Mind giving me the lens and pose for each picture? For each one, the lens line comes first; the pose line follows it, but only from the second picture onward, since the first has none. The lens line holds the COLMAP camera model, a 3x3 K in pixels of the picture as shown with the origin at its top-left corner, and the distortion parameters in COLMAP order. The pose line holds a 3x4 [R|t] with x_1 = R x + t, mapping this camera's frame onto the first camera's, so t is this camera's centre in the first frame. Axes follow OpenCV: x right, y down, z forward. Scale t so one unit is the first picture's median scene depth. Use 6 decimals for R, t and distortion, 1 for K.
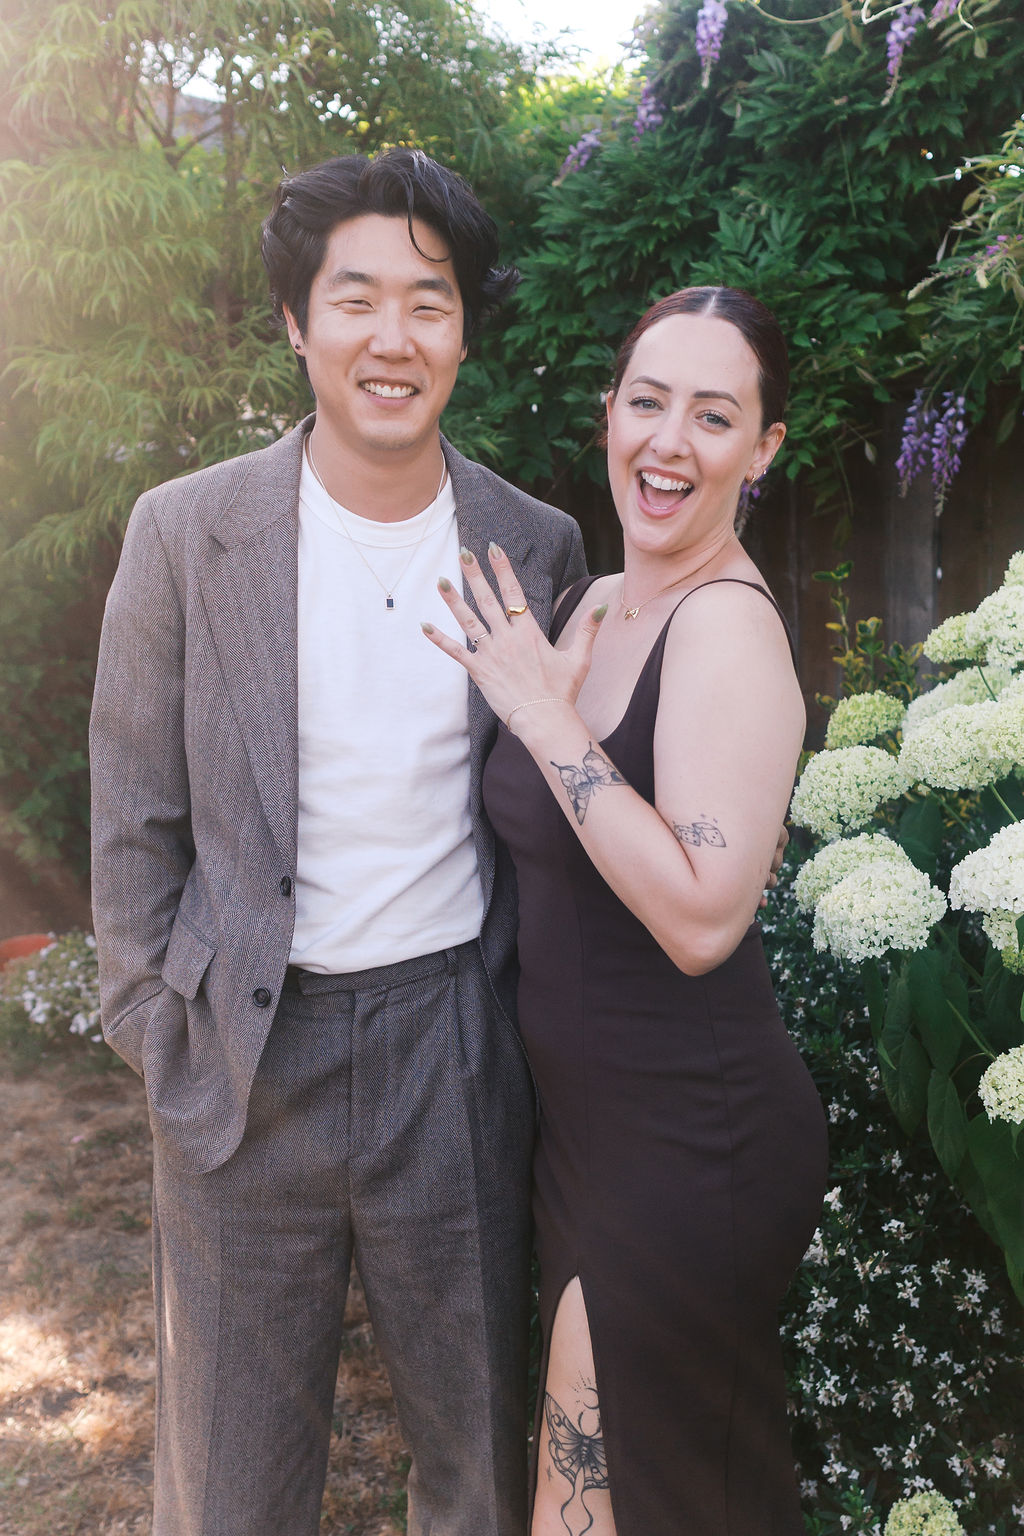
lens RADIAL K [[1527.3, 0, 512.0], [0, 1527.3, 768.0], [0, 0, 1]] dist [0.209533, -0.236742]
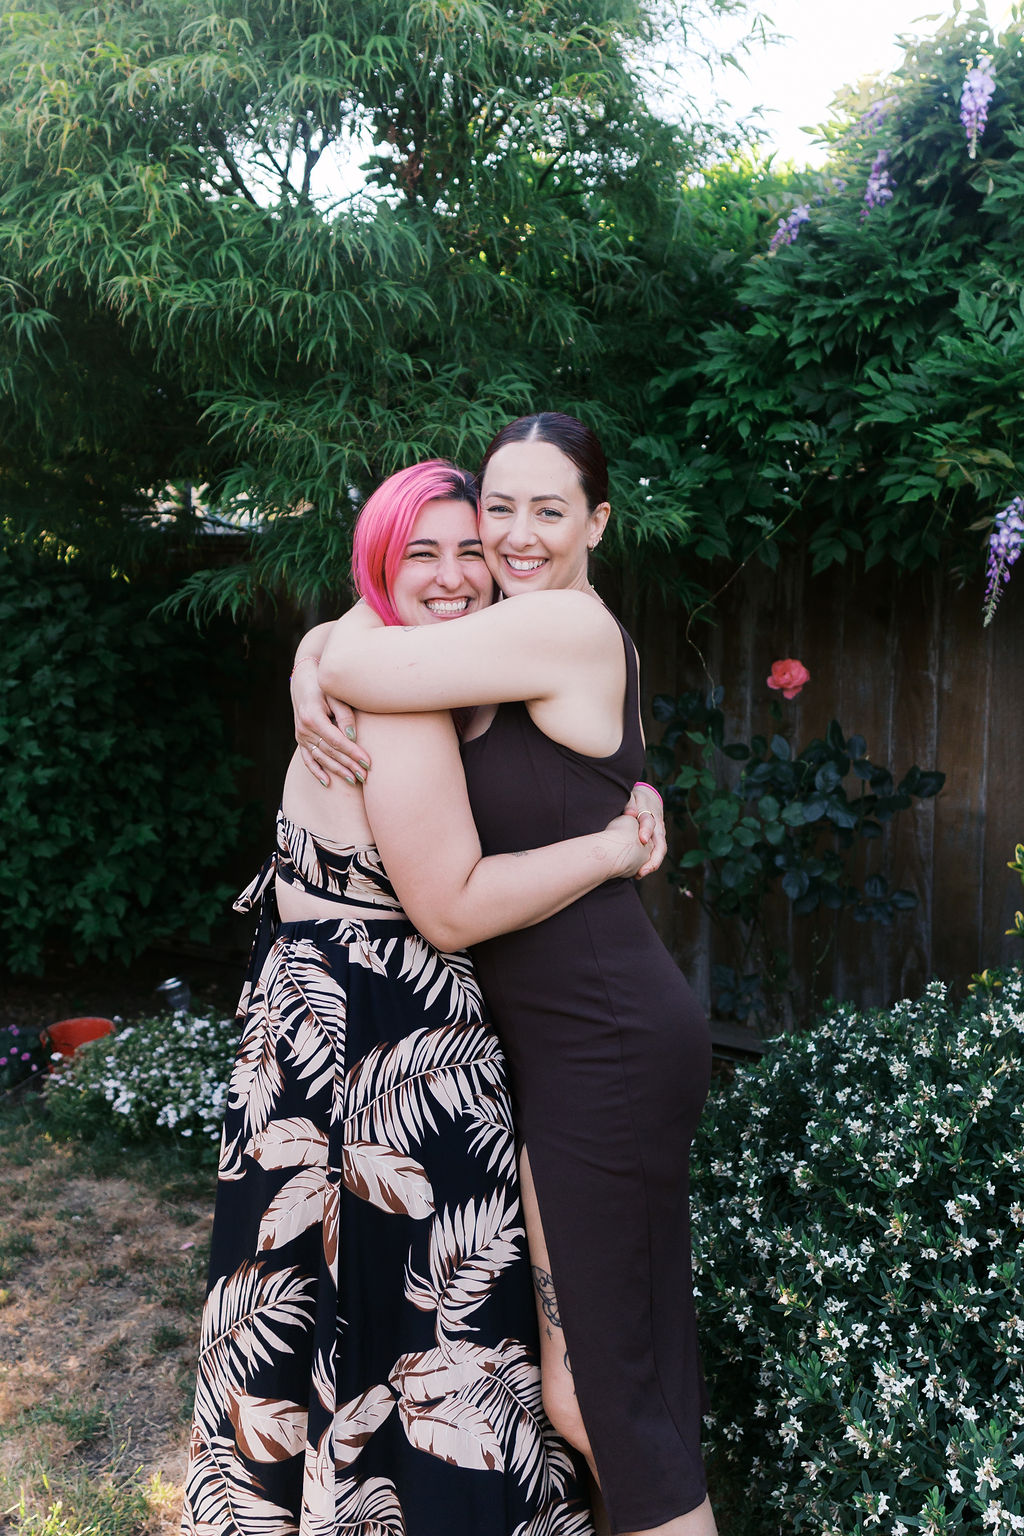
lens RADIAL K [[1527.3, 0, 512.0], [0, 1527.3, 768.0], [0, 0, 1]] dist [0.209533, -0.236742]
pose [[0.997834, 0.048973, 0.043931, -0.158440], [-0.045957, 0.996680, -0.067204, 0.013304], [-0.047076, 0.065039, 0.996772, 0.069196]]
